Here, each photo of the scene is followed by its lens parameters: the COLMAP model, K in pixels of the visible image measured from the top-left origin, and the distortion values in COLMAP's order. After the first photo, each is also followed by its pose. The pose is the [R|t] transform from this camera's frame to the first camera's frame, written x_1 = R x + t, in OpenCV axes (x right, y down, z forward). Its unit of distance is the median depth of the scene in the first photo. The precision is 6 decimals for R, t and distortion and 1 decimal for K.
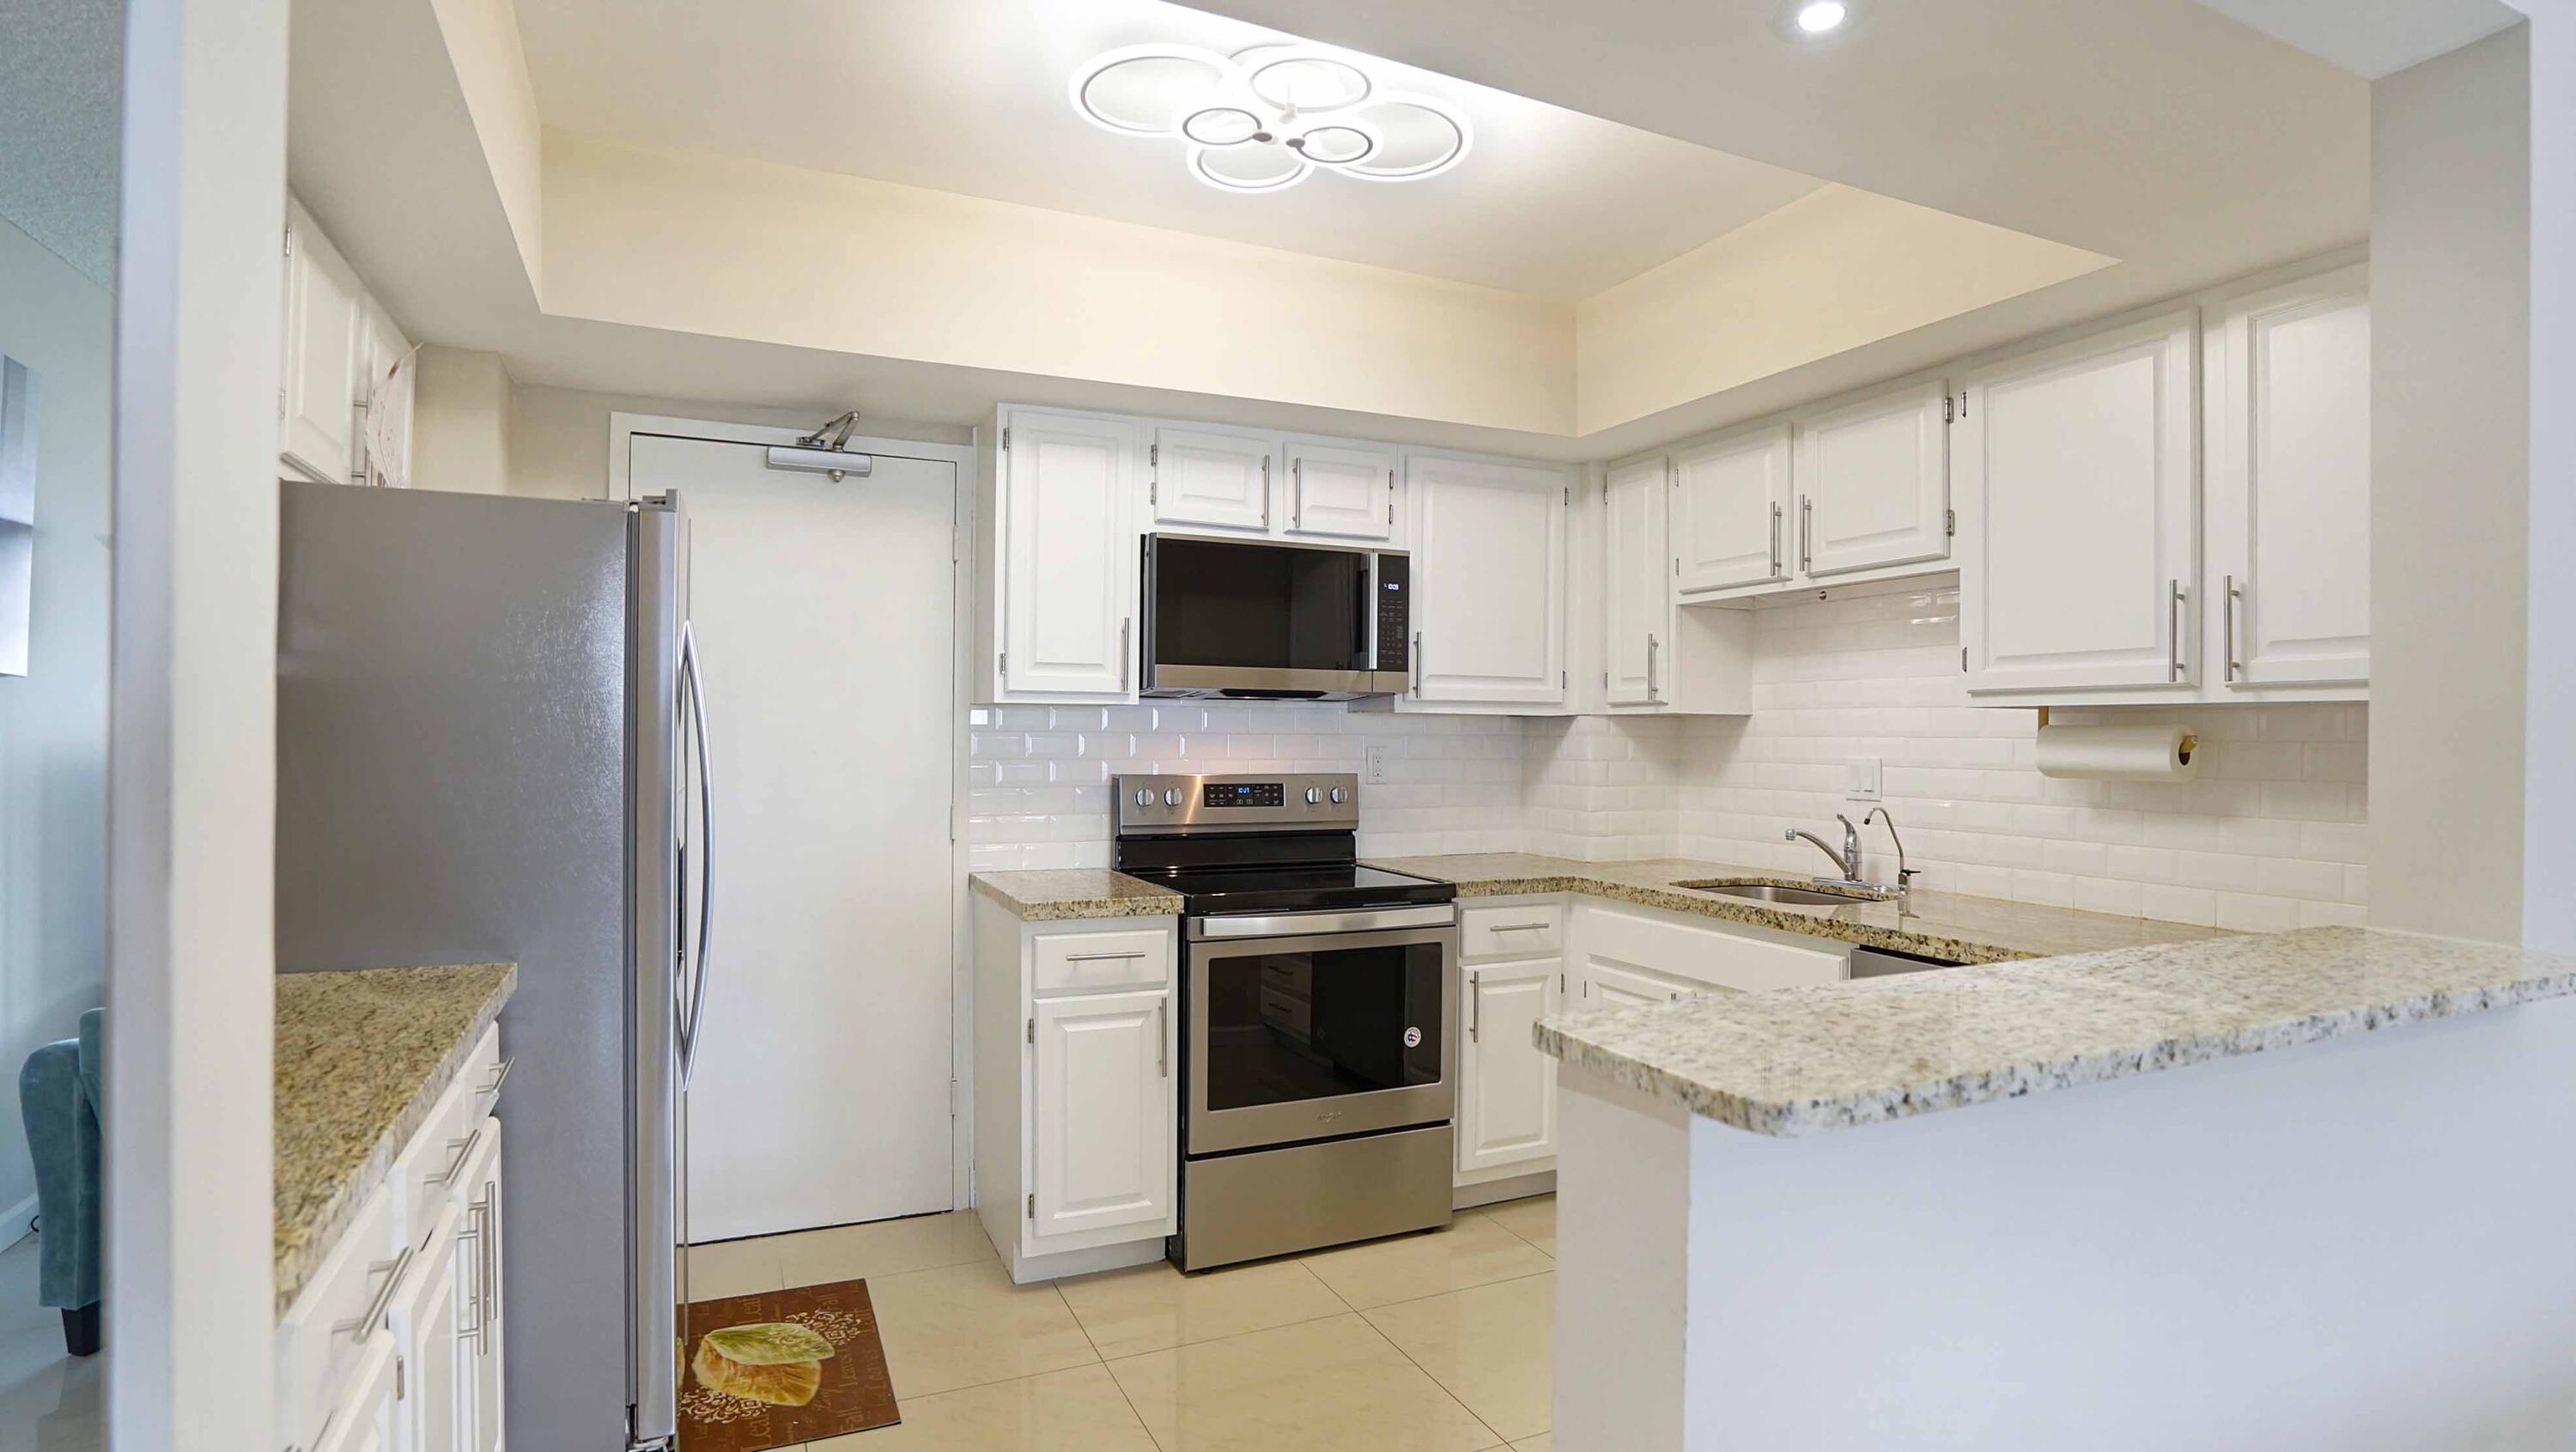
lens RADIAL K [[1207.9, 0, 1320.7], [0, 1207.9, 732.8], [0, 0, 1]] dist [-0.034118, 0.010284]
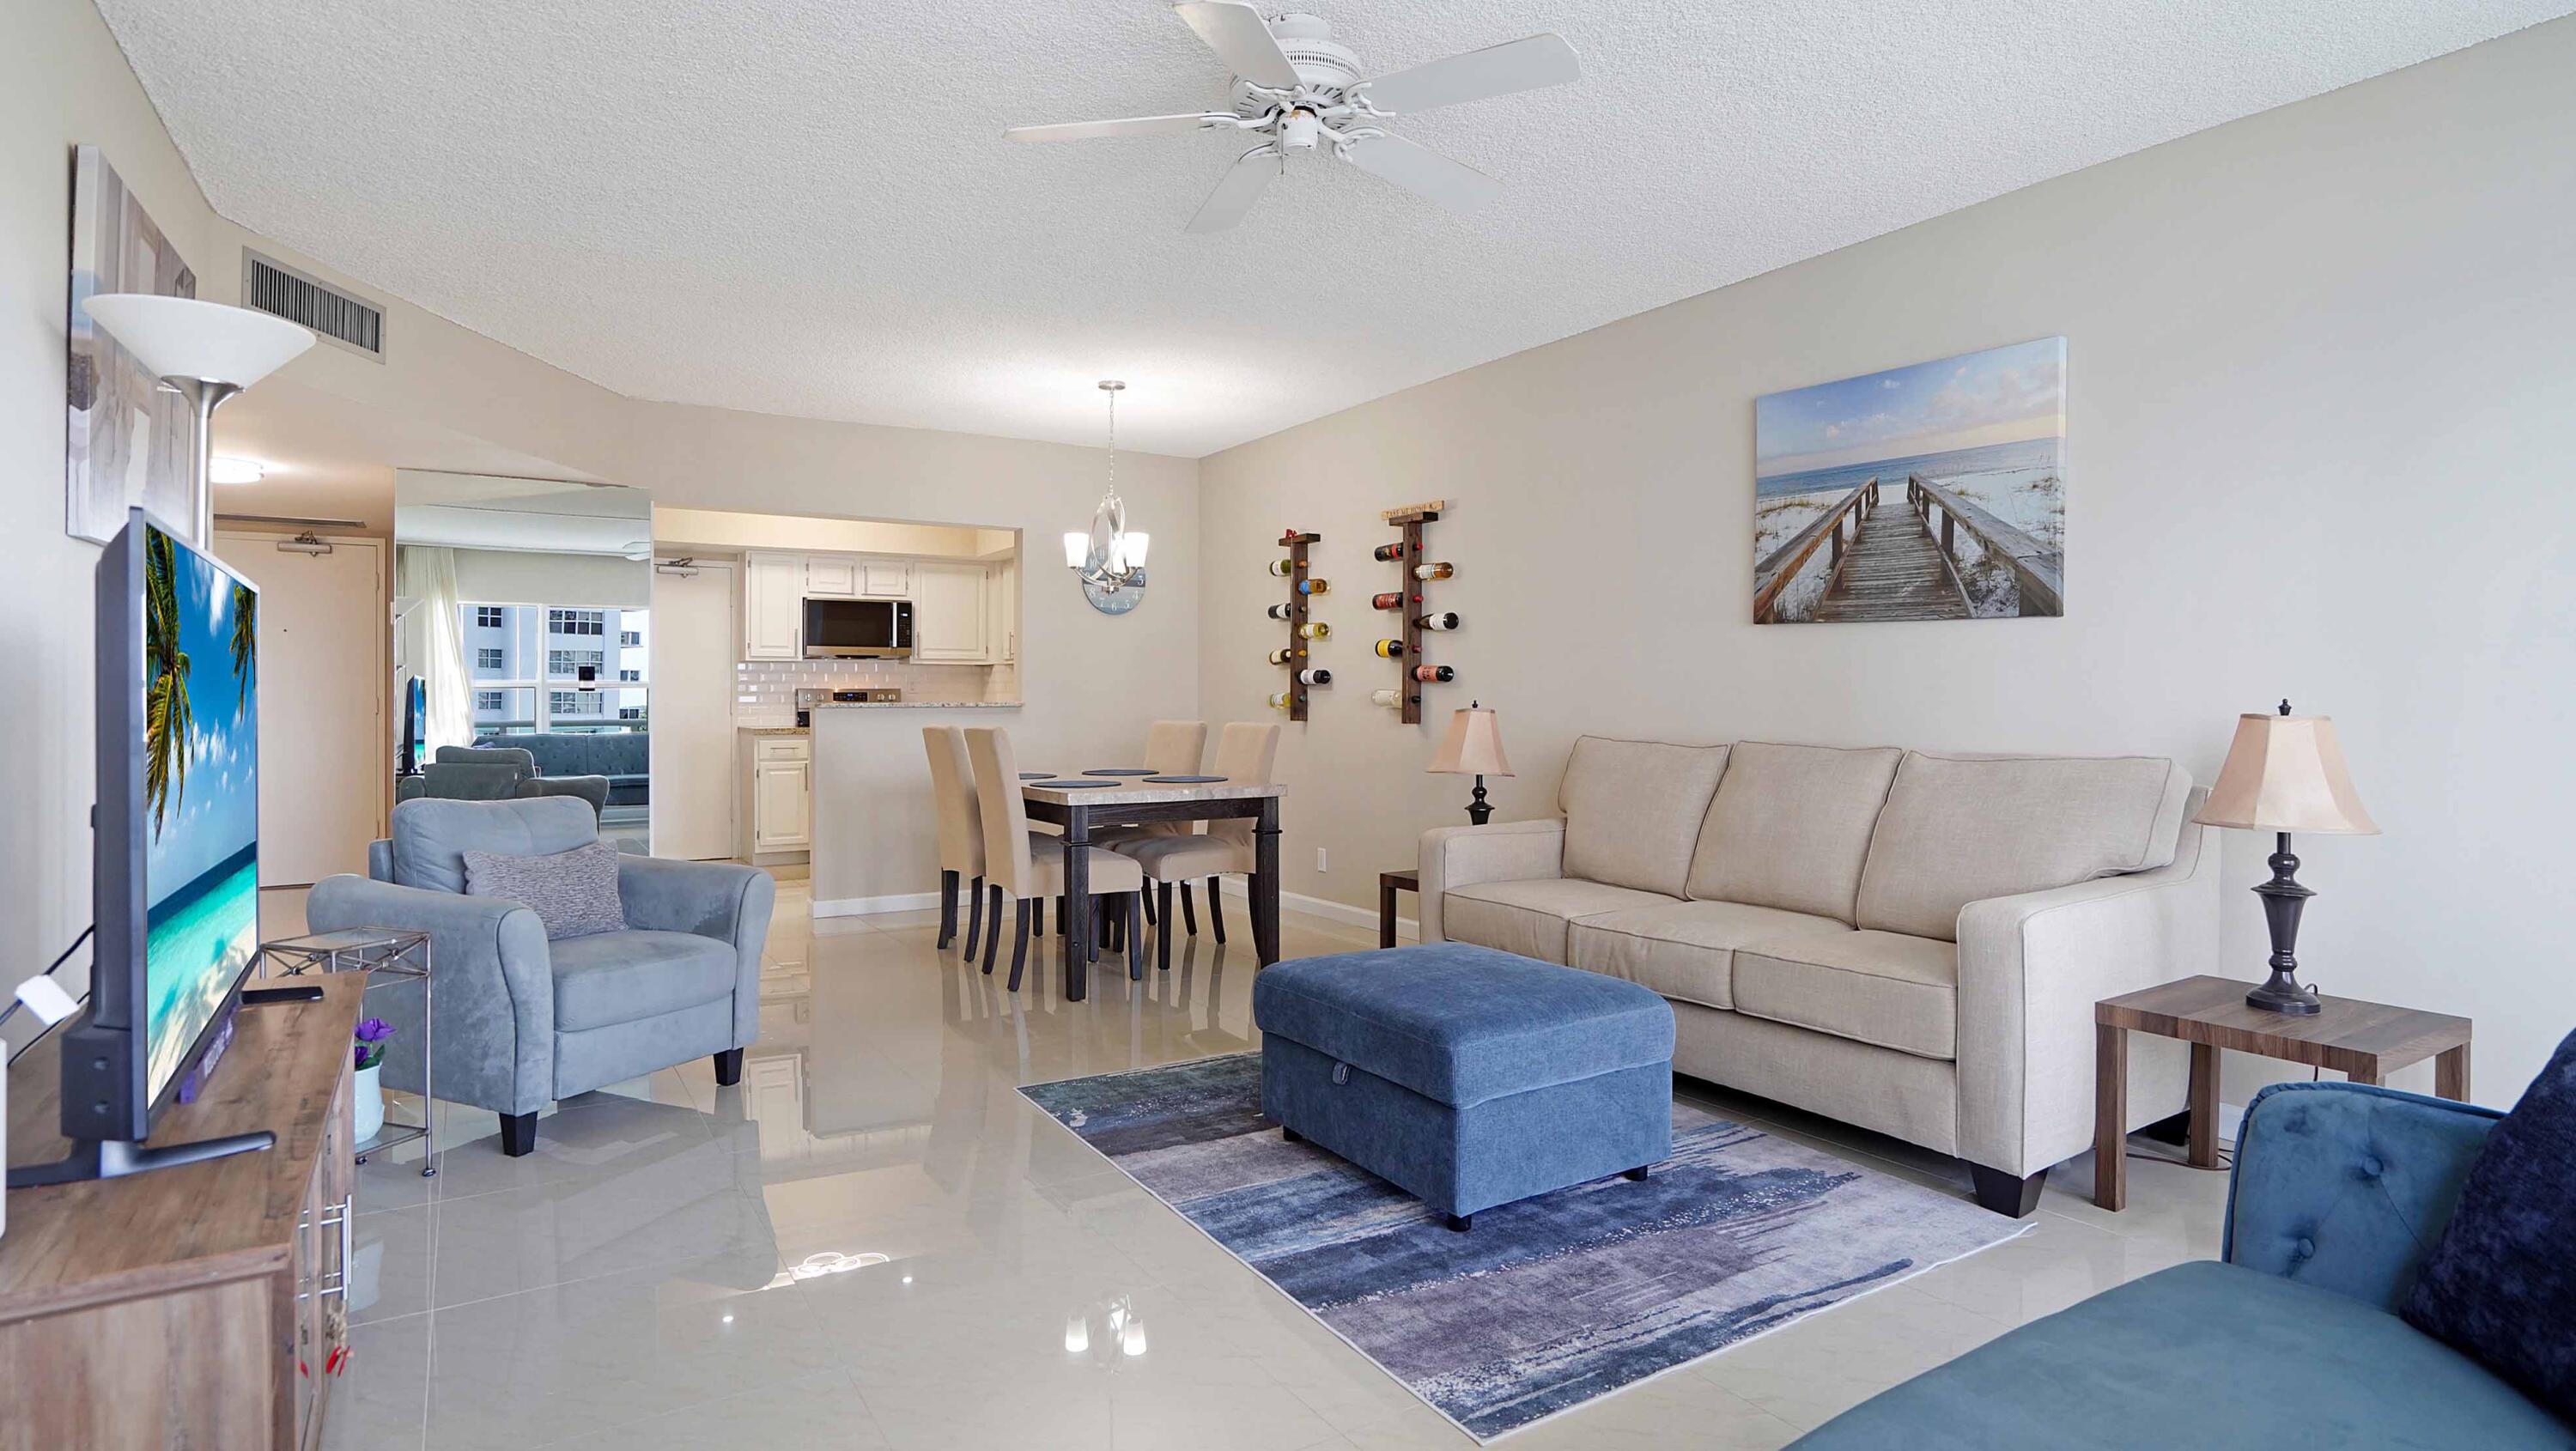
lens RADIAL K [[1284.9, 0, 1269.4], [0, 1284.9, 715.8], [0, 0, 1]] dist [-0.028870, 0.011866]
pose [[0.993644, -0.007354, 0.112326, 0.575828], [0.006149, 0.999920, 0.011068, 0.077137], [-0.112398, -0.010307, 0.993610, -1.999190]]
